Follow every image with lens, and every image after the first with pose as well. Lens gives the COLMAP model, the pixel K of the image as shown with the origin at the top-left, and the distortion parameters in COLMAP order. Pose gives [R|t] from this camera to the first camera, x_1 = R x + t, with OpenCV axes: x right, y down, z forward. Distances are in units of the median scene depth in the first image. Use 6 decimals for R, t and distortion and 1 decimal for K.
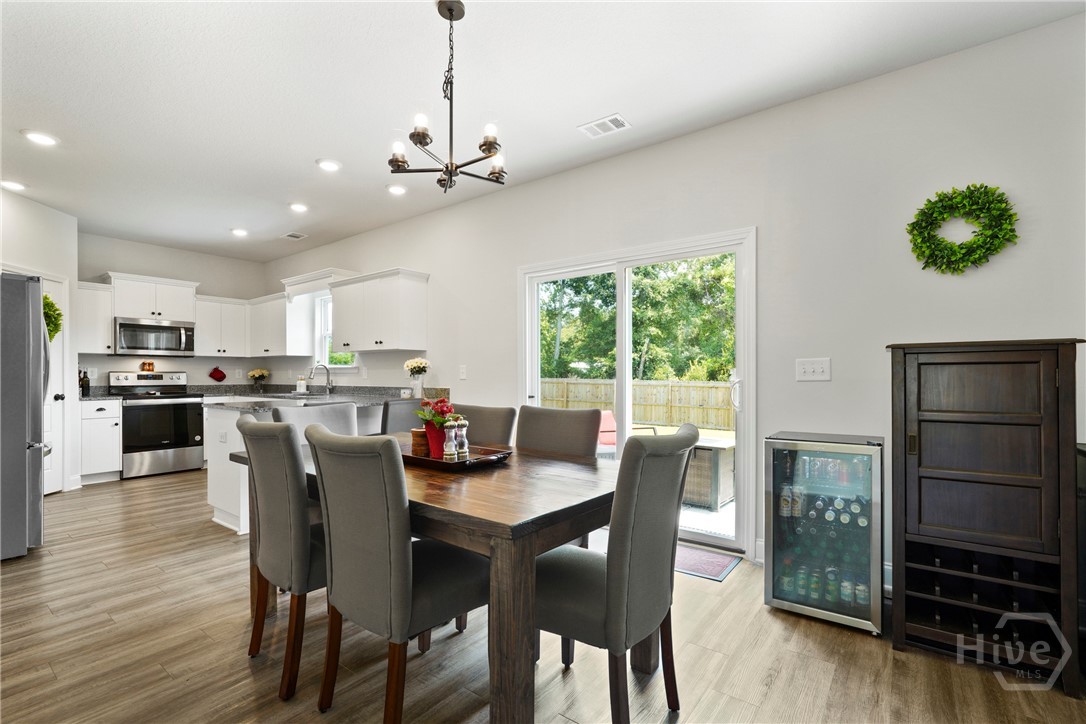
lens RADIAL K [[492.5, 0, 545.1], [0, 492.5, 375.5], [0, 0, 1]] dist [-0.003499, 0.002653]
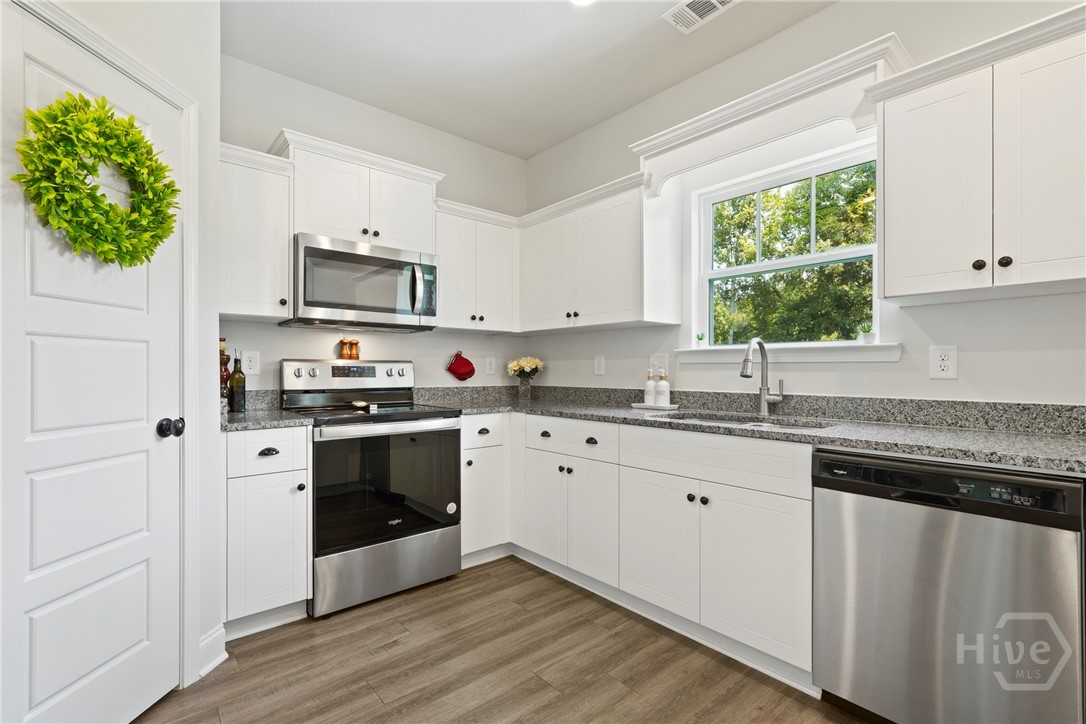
lens RADIAL K [[492.5, 0, 541.8], [0, 492.5, 369.1], [0, 0, 1]] dist [-0.003499, 0.002653]
pose [[0.978258, 0.001806, -0.207385, -0.539261], [-0.002621, 0.999990, -0.003659, 0.002368], [0.207377, 0.004123, 0.978252, 0.585634]]
